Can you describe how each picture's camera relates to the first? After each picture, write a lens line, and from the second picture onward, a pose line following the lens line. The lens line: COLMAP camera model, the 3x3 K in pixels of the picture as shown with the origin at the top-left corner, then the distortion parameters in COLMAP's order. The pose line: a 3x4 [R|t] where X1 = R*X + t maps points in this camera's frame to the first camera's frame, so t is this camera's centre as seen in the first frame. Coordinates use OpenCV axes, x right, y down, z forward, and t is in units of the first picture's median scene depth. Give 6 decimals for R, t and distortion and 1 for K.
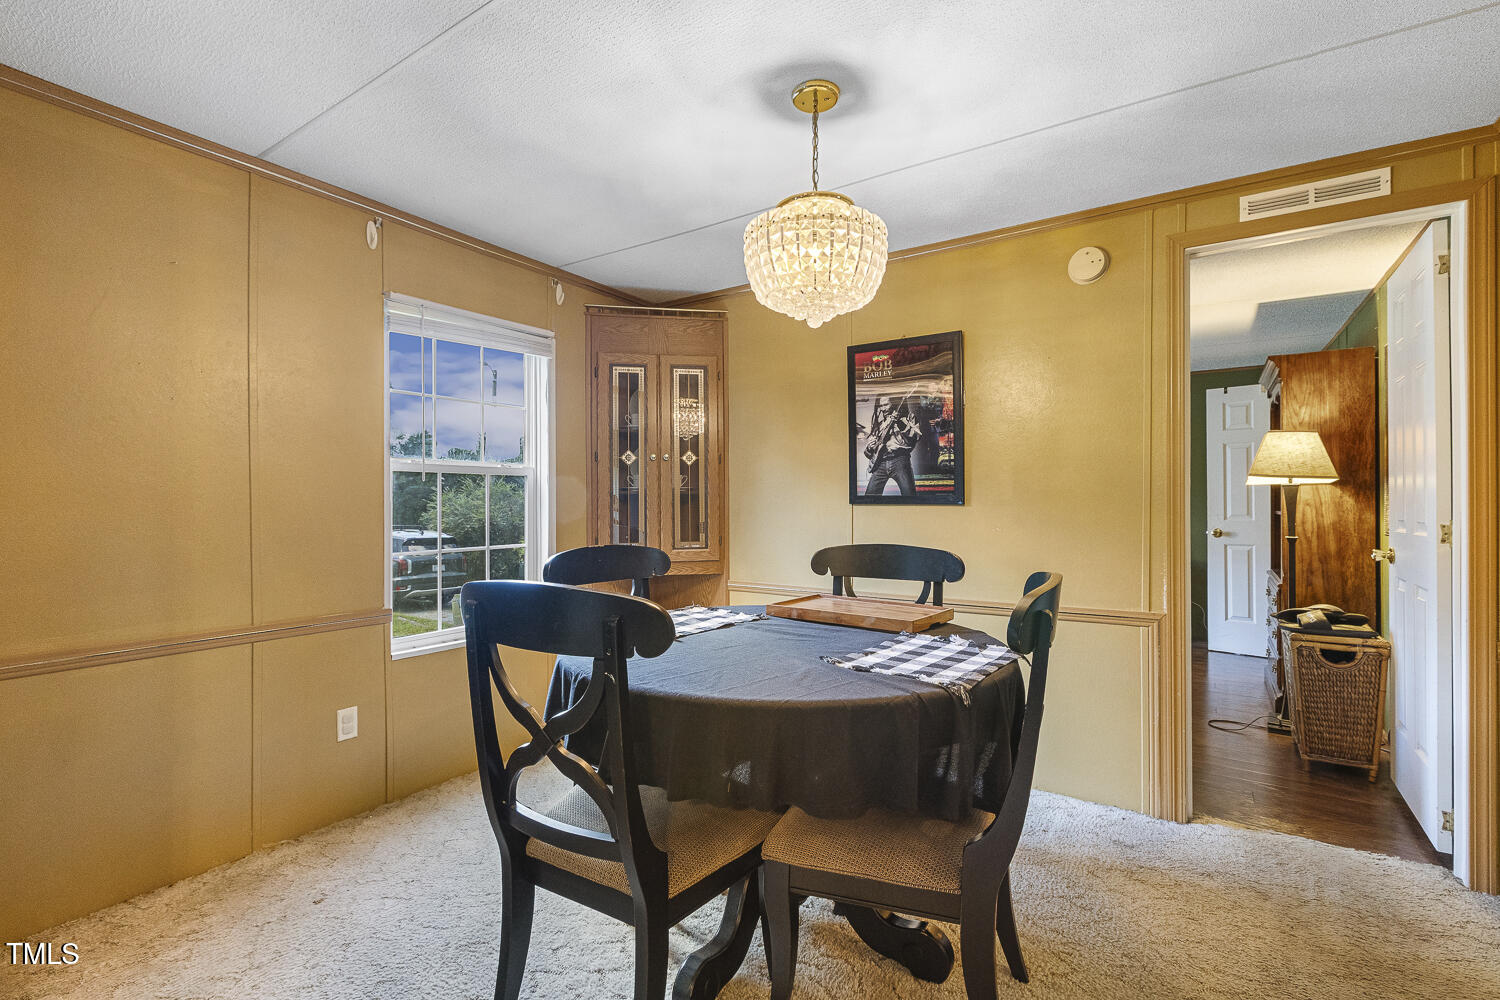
lens RADIAL K [[681.3, 0, 770.5], [0, 681.3, 503.3], [0, 0, 1]] dist [-0.000707, -0.000364]
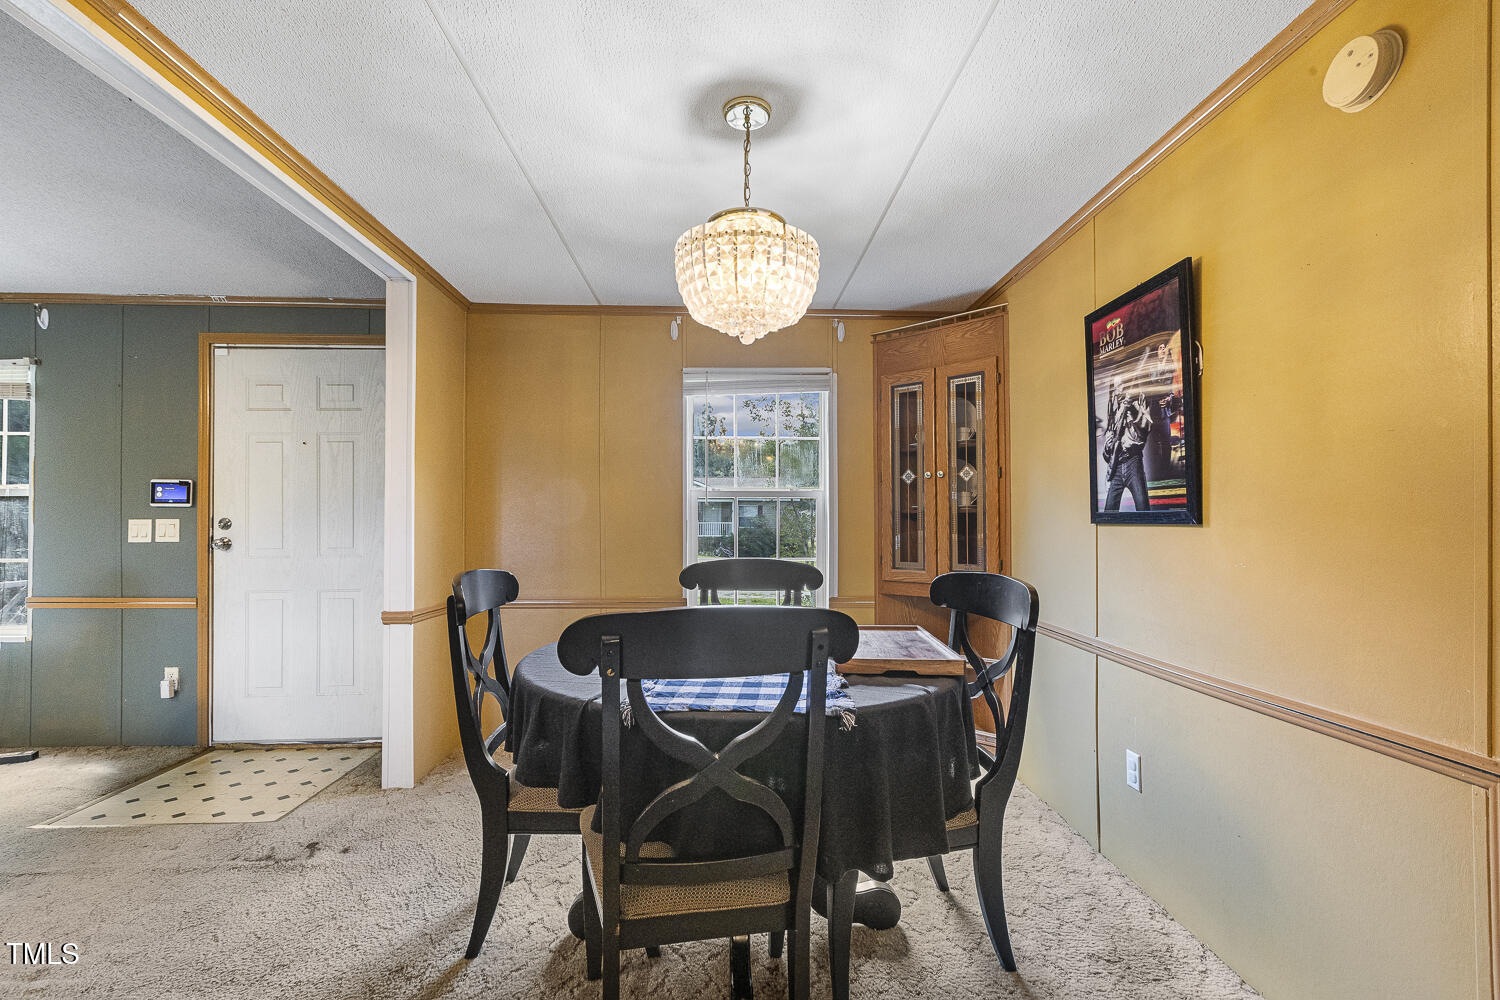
lens RADIAL K [[690.7, 0, 750.9], [0, 690.7, 519.9], [0, 0, 1]] dist [-0.000634, -0.000307]
pose [[0.591979, -0.010487, -0.805885, 0.528221], [0.009903, 0.999935, -0.005737, -0.002731], [0.805892, -0.004585, 0.592044, 0.251525]]
